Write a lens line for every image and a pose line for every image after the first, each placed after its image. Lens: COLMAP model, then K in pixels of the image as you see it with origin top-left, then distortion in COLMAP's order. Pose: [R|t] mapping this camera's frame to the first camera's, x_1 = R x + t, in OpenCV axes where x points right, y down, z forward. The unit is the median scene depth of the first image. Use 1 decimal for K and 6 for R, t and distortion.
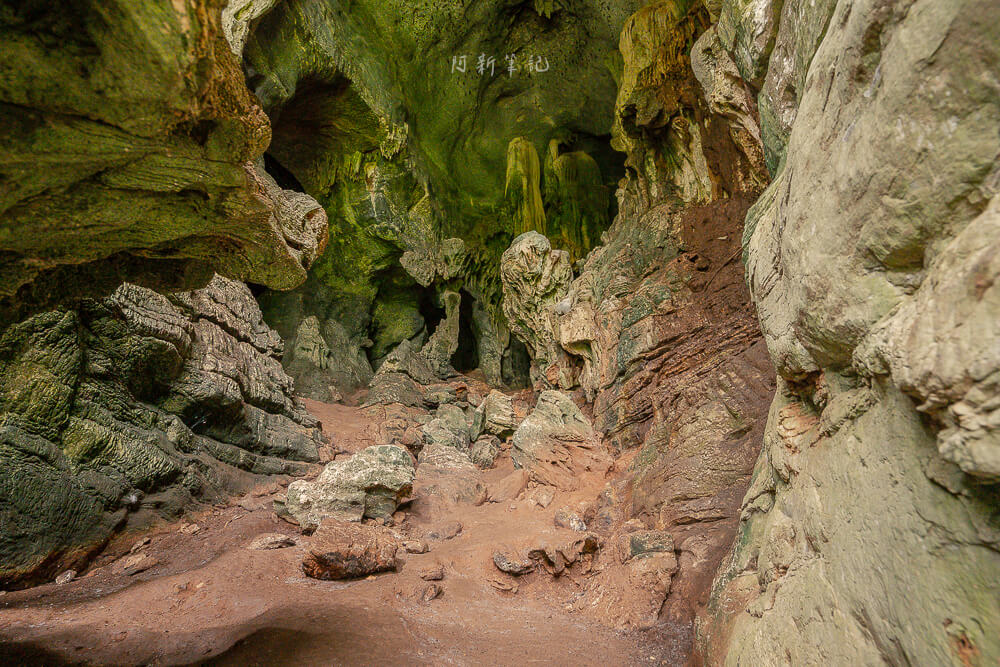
lens RADIAL K [[485.8, 0, 489.1], [0, 485.8, 333.7], [0, 0, 1]] dist [-0.001018, -0.000151]
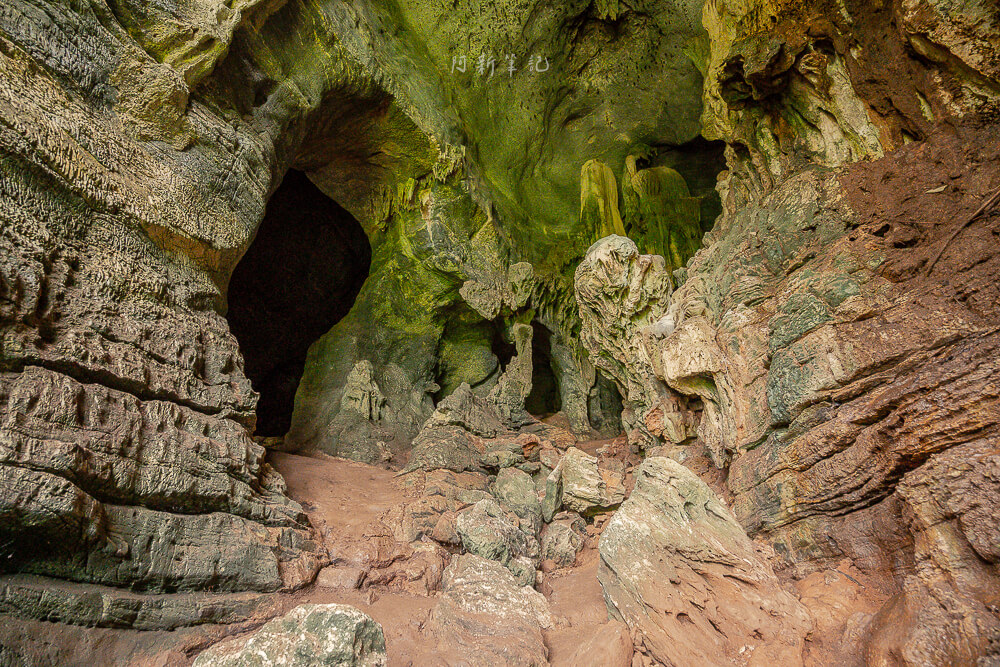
lens RADIAL K [[454.4, 0, 495.5], [0, 454.4, 331.1], [0, 0, 1]] dist [-0.003247, 0.000401]
pose [[0.982172, -0.064004, -0.176753, 0.022266], [0.047289, 0.994139, -0.097215, 0.002831], [0.181939, 0.087123, 0.979442, 0.236356]]
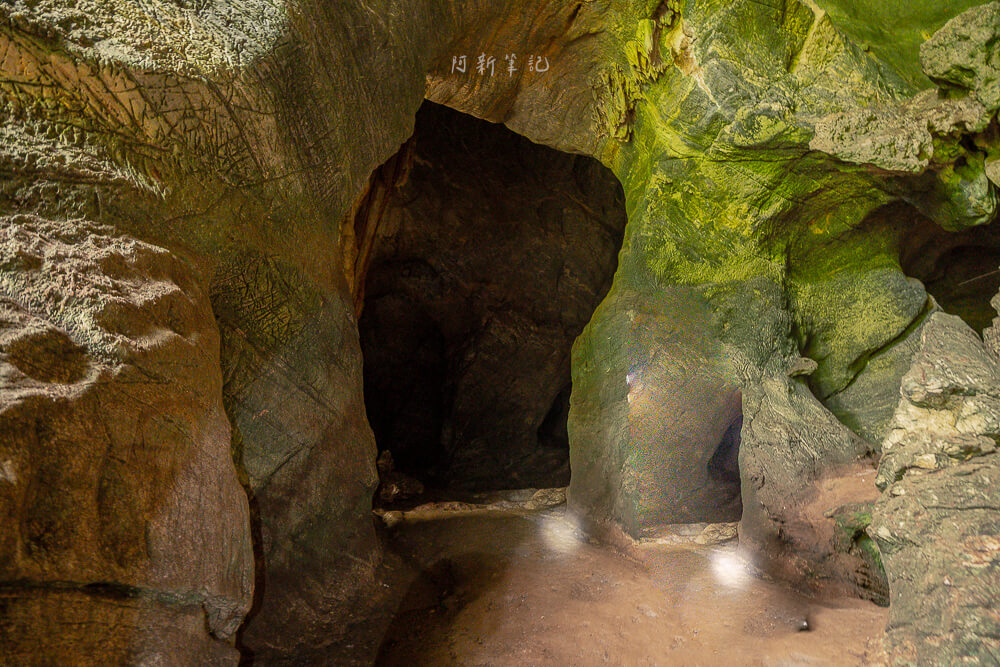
lens RADIAL K [[454.4, 0, 495.5], [0, 454.4, 331.1], [0, 0, 1]] dist [-0.003247, 0.000401]
pose [[0.633498, -0.326031, -0.701701, -0.146921], [0.235797, 0.945100, -0.226243, 0.020774], [0.736940, -0.022135, 0.675596, 0.594260]]
